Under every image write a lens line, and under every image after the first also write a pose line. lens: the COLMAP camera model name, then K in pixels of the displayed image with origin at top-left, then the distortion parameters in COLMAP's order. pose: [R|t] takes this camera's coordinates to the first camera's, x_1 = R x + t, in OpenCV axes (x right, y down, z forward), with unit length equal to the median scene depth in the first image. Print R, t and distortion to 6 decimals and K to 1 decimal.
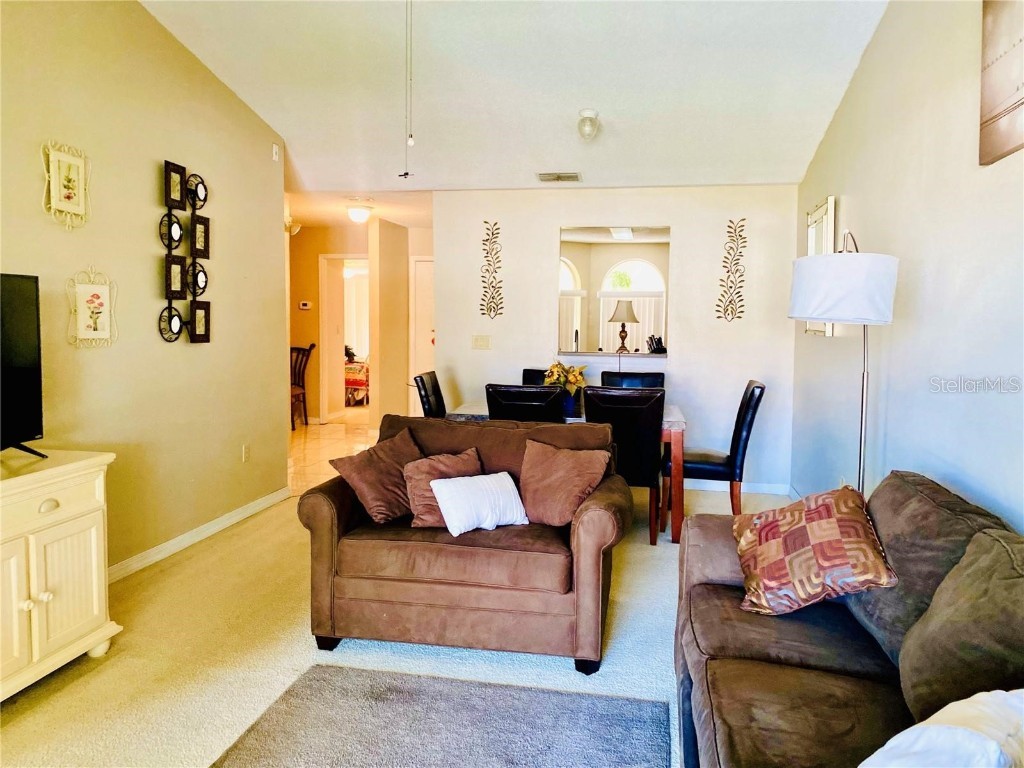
lens RADIAL K [[774.1, 0, 512.0], [0, 774.1, 384.0], [0, 0, 1]] dist [0.067374, -0.095276]
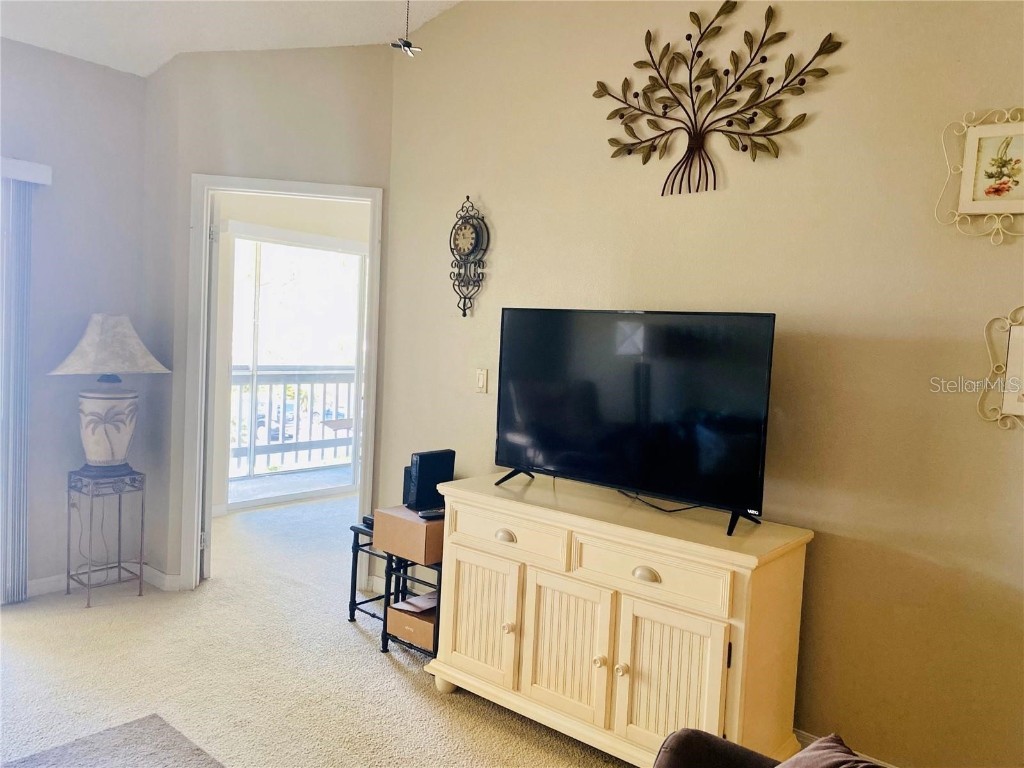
lens RADIAL K [[784.4, 0, 512.0], [0, 784.4, 384.0], [0, 0, 1]] dist [-0.005224, -0.002921]
pose [[-0.477618, 0.016333, -0.878416, 0.178623], [-0.127933, 0.987877, 0.087929, -0.080967], [0.869203, 0.154374, -0.469738, 0.914991]]
